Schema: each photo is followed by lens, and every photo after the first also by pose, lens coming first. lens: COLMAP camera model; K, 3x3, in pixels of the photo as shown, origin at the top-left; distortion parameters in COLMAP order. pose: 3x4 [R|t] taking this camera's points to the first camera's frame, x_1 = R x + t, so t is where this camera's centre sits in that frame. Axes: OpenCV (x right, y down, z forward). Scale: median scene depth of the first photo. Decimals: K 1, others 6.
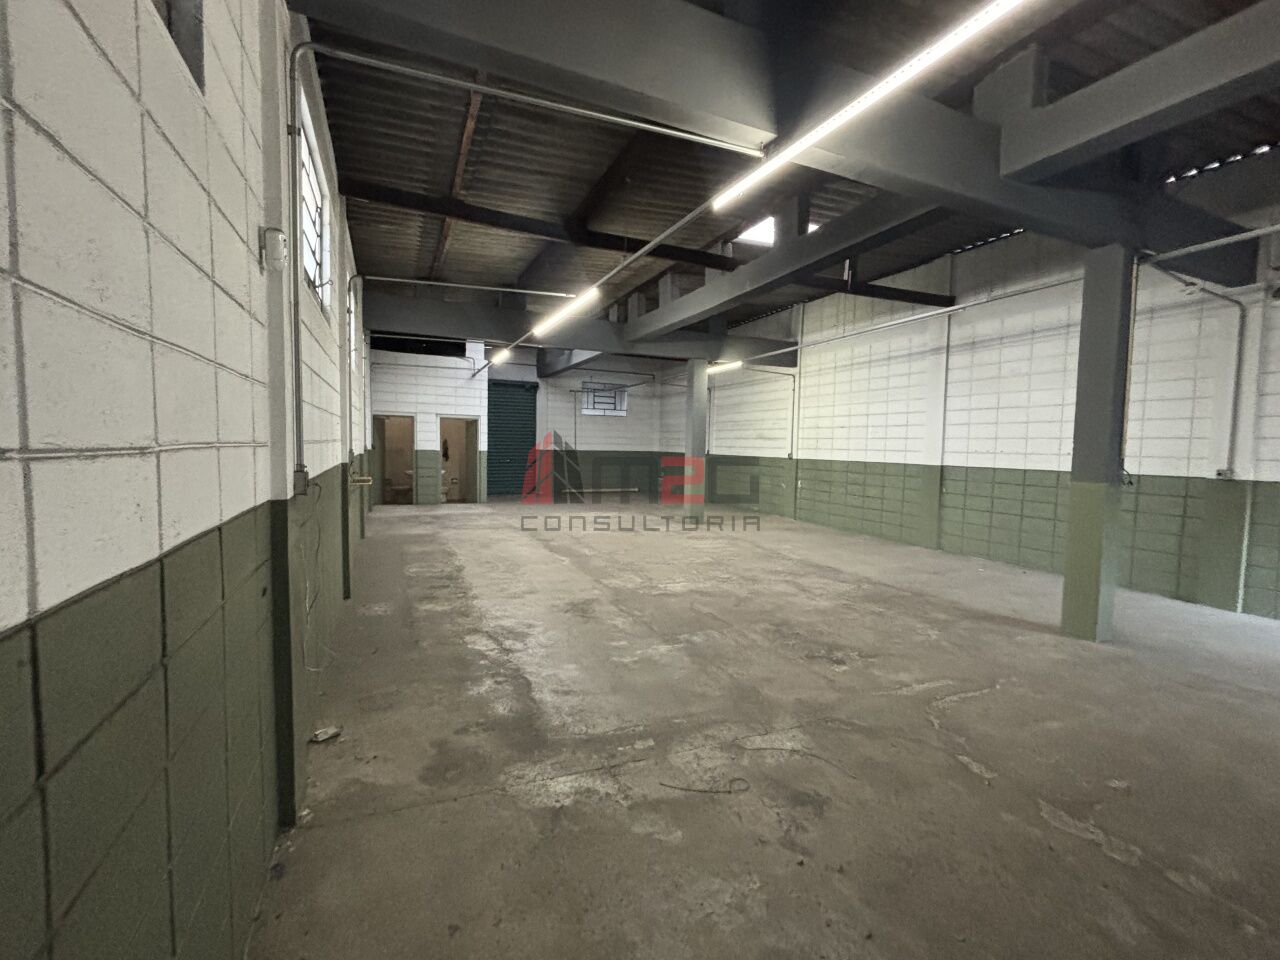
lens RADIAL K [[555.3, 0, 640.0], [0, 555.3, 480.0], [0, 0, 1]] dist [0.000936, -0.000424]
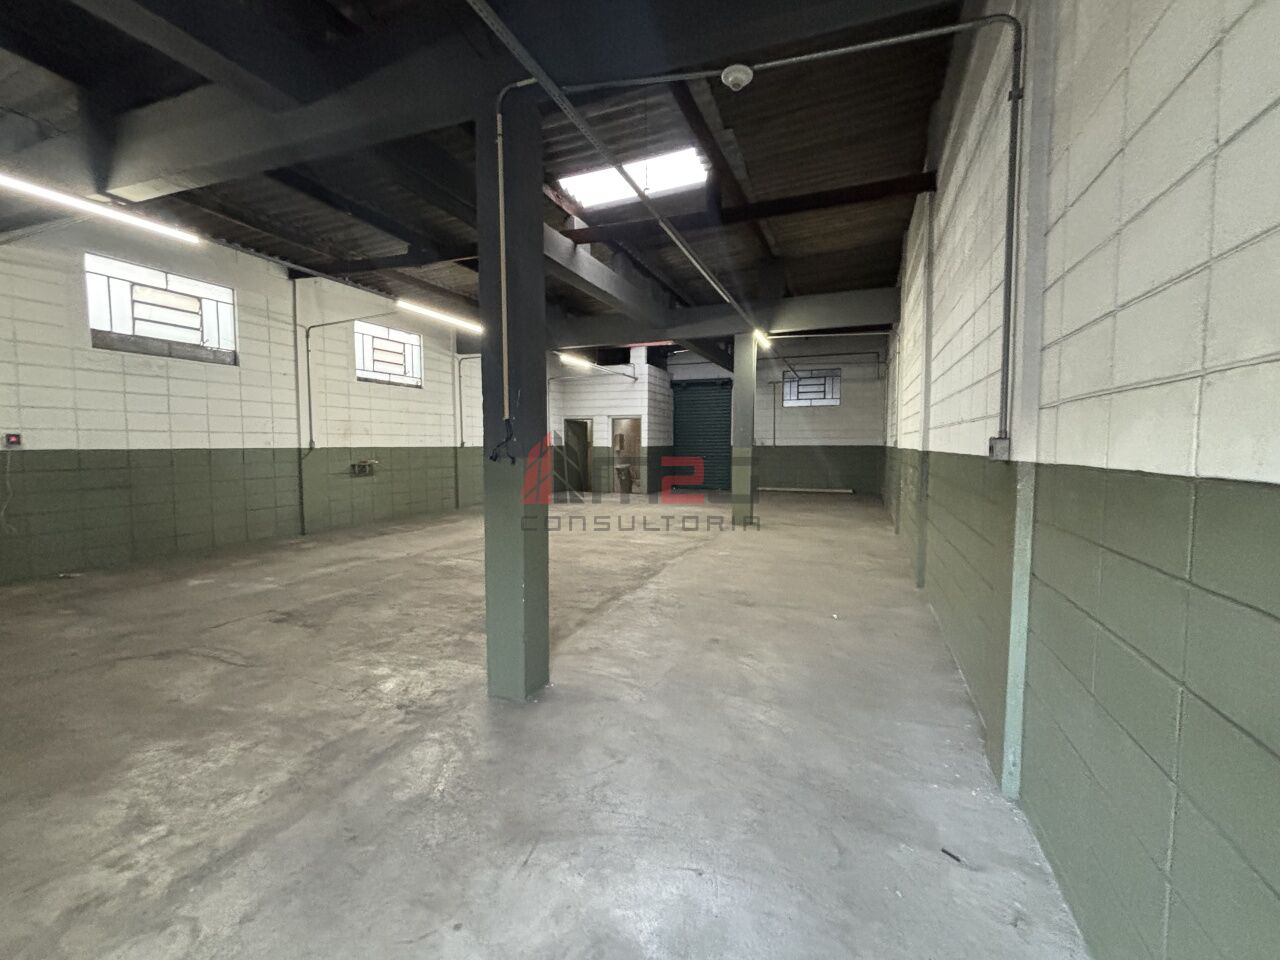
lens RADIAL K [[555.3, 0, 640.0], [0, 555.3, 480.0], [0, 0, 1]] dist [0.000936, -0.000424]
pose [[0.695091, 0.023710, -0.718531, 0.516313], [-0.027344, 0.999605, 0.006533, 0.007113], [0.718401, 0.015106, 0.695465, 0.234274]]
